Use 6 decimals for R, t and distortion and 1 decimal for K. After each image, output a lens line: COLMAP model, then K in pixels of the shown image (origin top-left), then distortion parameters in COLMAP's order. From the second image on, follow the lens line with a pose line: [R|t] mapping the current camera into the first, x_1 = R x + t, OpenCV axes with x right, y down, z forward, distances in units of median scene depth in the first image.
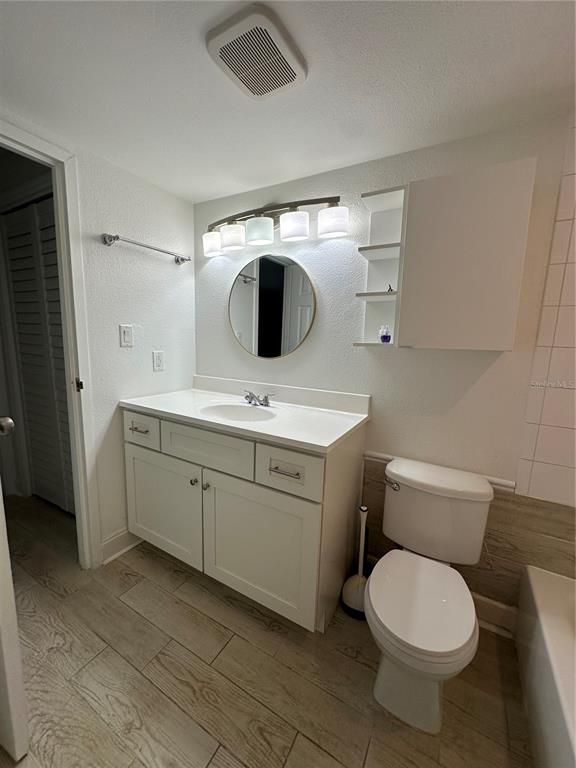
lens RADIAL K [[306.7, 0, 289.0], [0, 306.7, 385.5], [0, 0, 1]] dist [-0.000138, 0.000731]
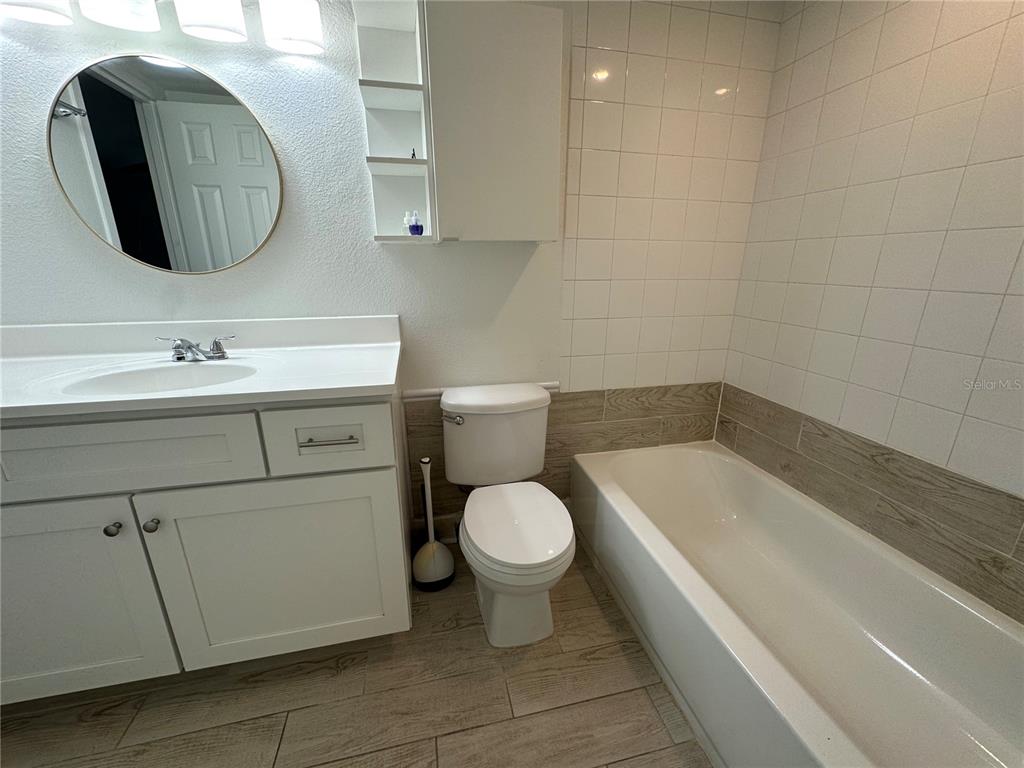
lens RADIAL K [[409.0, 0, 512.0], [0, 409.0, 384.0], [0, 0, 1]] dist [-0.000138, 0.000731]
pose [[0.737467, -0.224422, 0.637007, -0.195260], [0.126303, 0.972366, 0.196348, 0.036578], [-0.663468, -0.064344, 0.745433, 0.092690]]
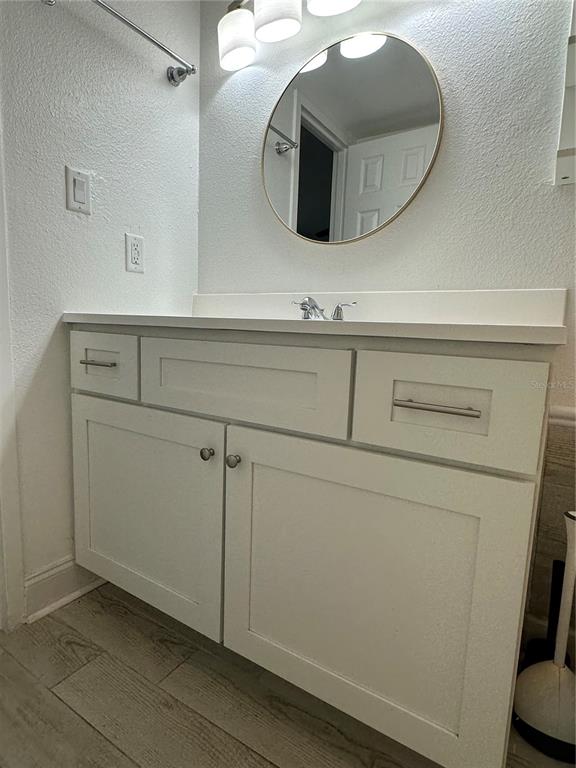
lens RADIAL K [[429.1, 0, 281.4], [0, 429.1, 384.4], [0, 0, 1]] dist [-0.000422, 0.000088]
pose [[0.998627, 0.008265, -0.051723, -0.152563], [-0.009371, 0.999732, -0.021192, 0.209125], [0.051534, 0.021648, 0.998437, 0.313981]]
